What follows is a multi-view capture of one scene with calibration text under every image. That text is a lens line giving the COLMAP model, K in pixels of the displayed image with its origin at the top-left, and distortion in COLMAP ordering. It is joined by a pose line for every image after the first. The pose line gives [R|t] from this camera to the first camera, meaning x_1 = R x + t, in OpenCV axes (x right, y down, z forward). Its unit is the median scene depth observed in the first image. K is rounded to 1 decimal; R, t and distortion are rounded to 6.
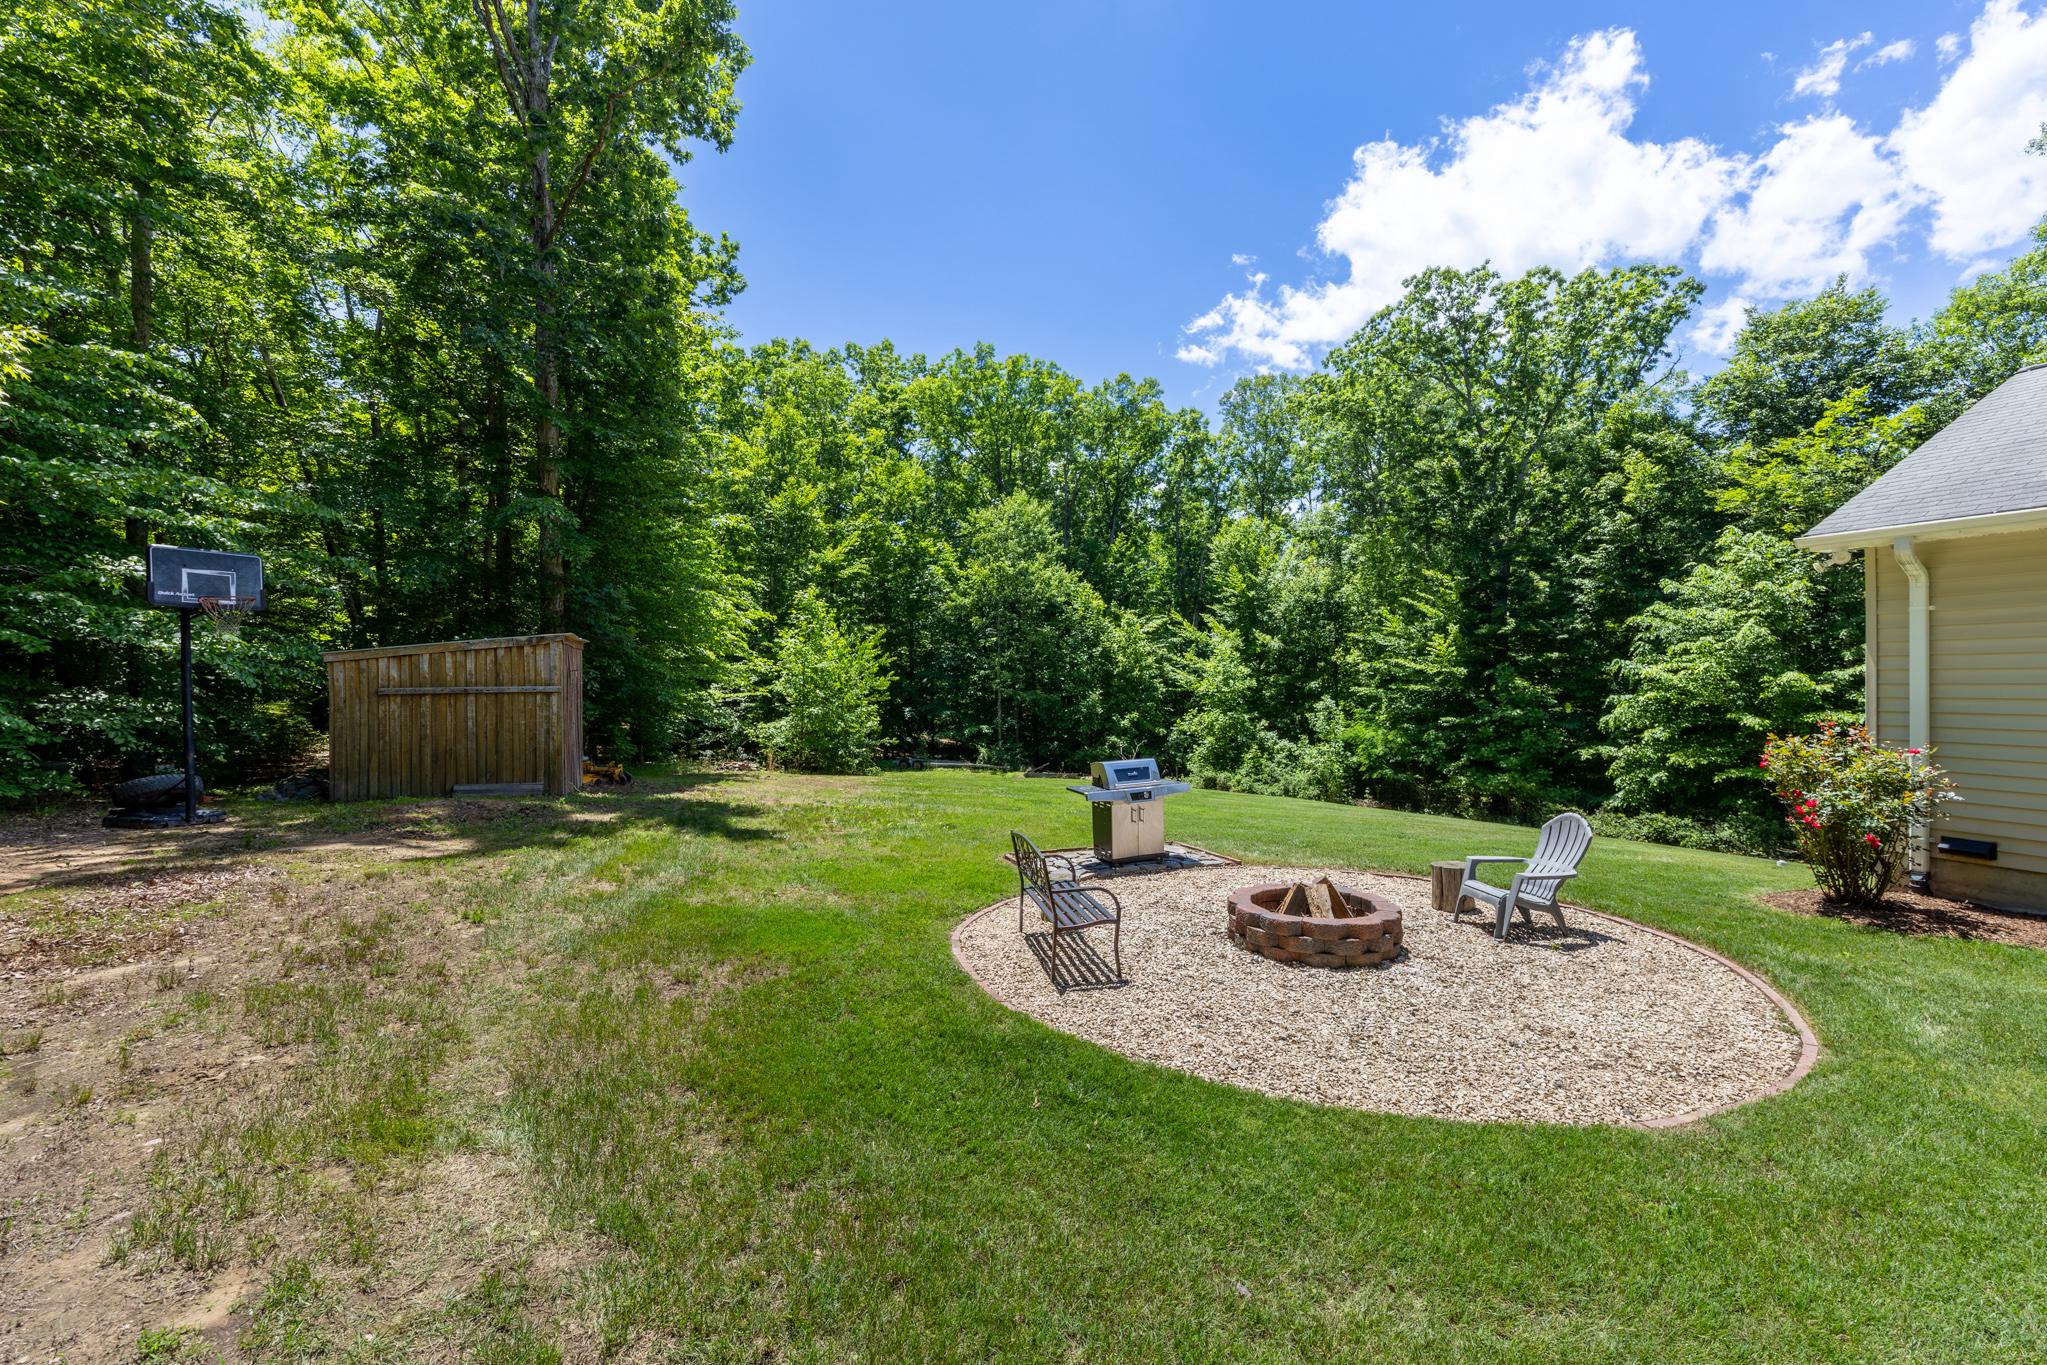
lens RADIAL K [[819.8, 0, 1014.8], [0, 819.8, 681.3], [0, 0, 1]] dist [0.001313, 0.000411]
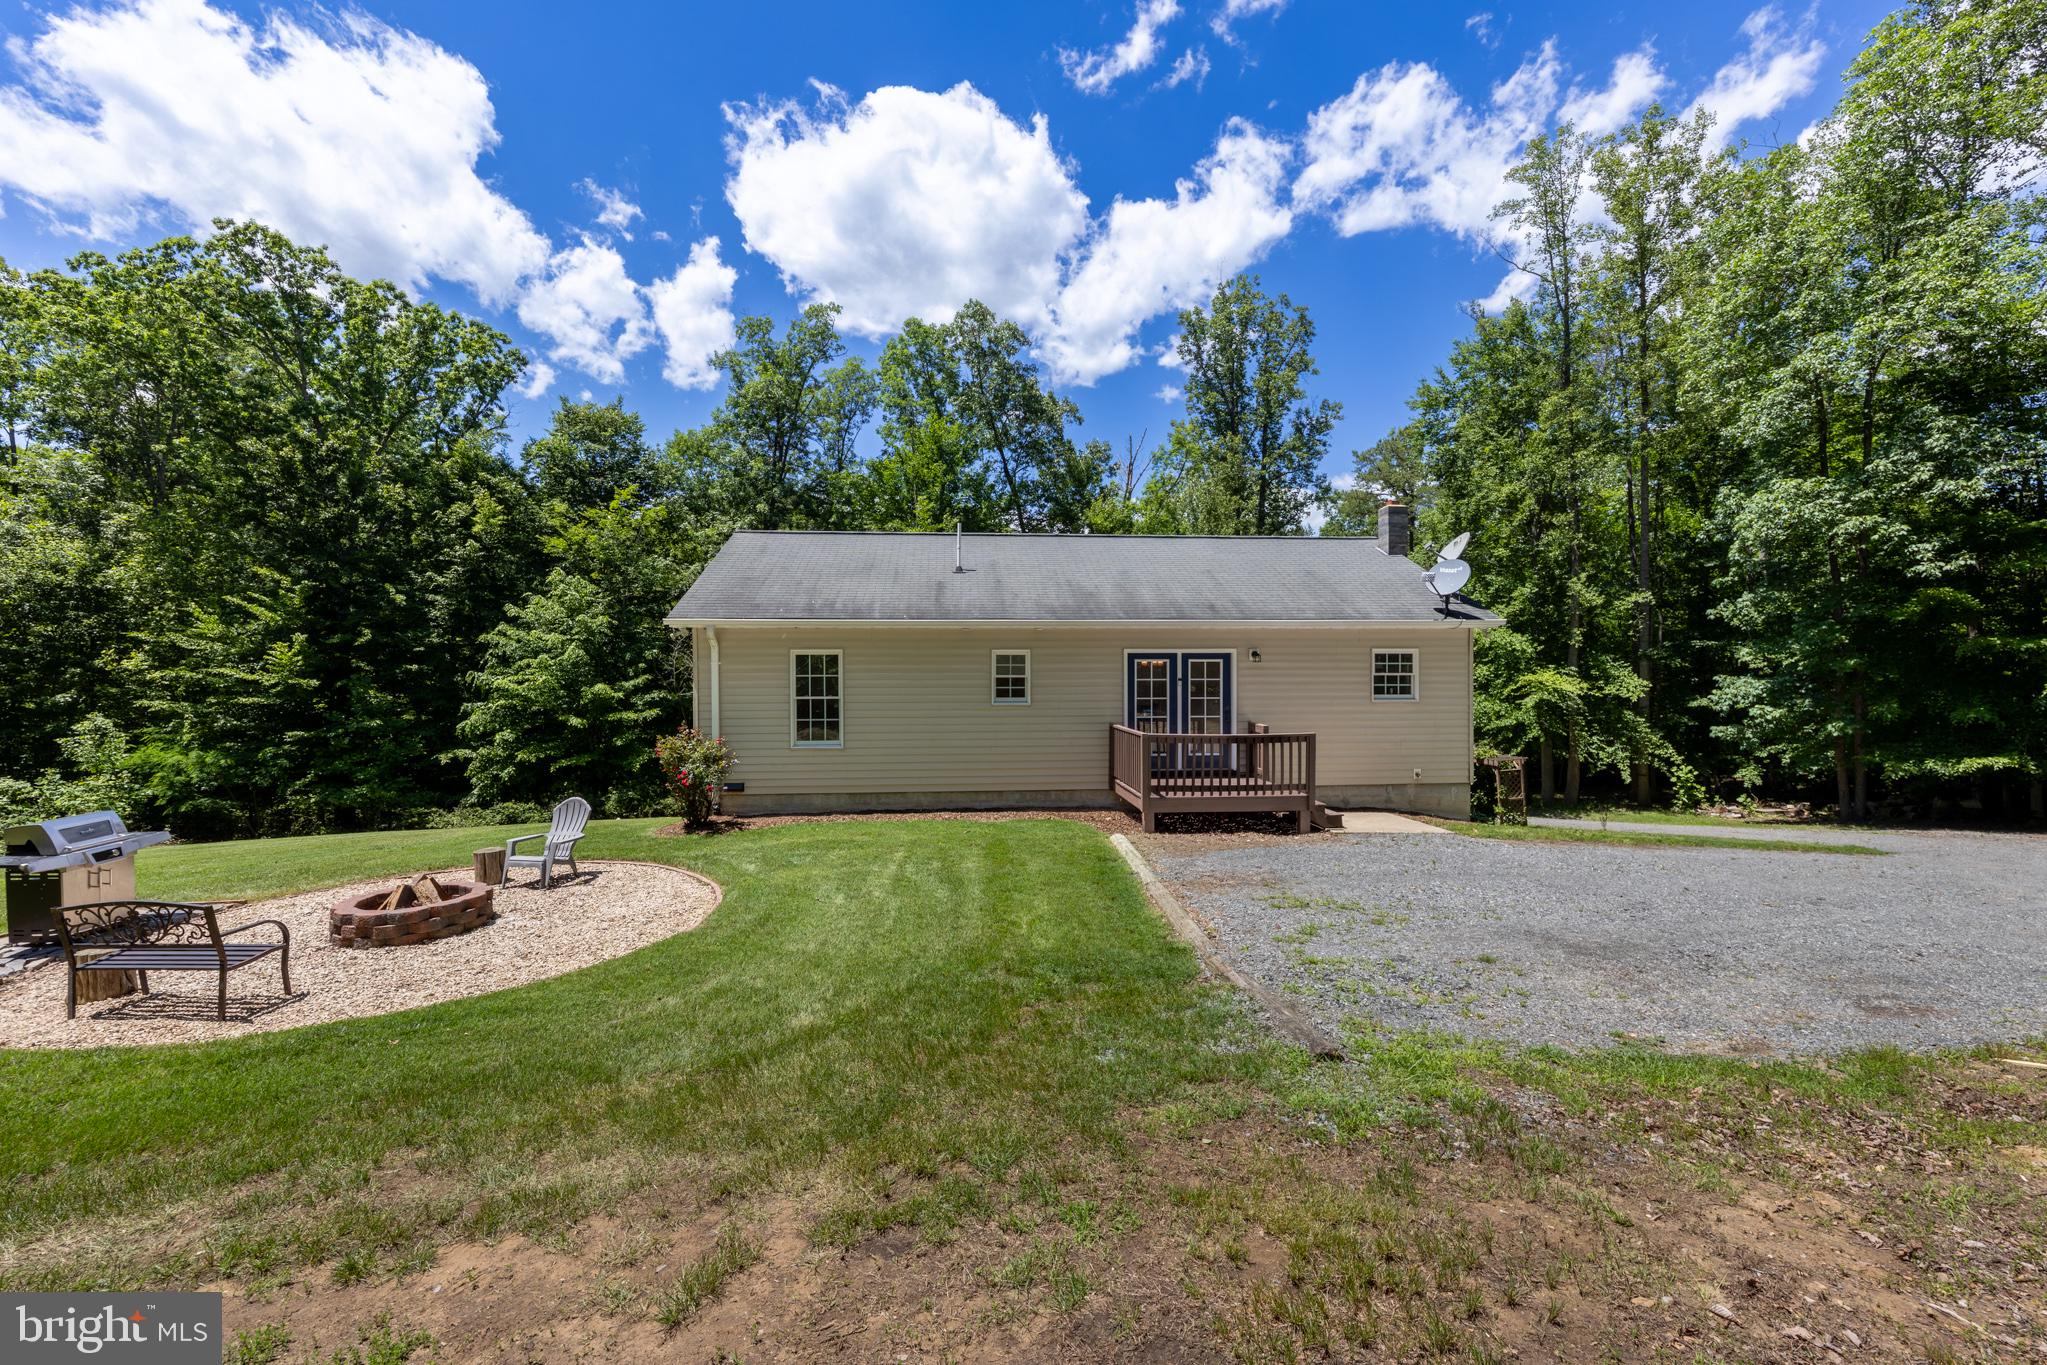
lens RADIAL K [[819.8, 0, 1014.8], [0, 819.8, 681.3], [0, 0, 1]] dist [0.001313, 0.000411]
pose [[0.301197, -0.004481, 0.953551, -0.109760], [0.006256, 0.999977, 0.002723, -0.011068], [-0.953541, 0.005145, 0.301218, -0.049012]]
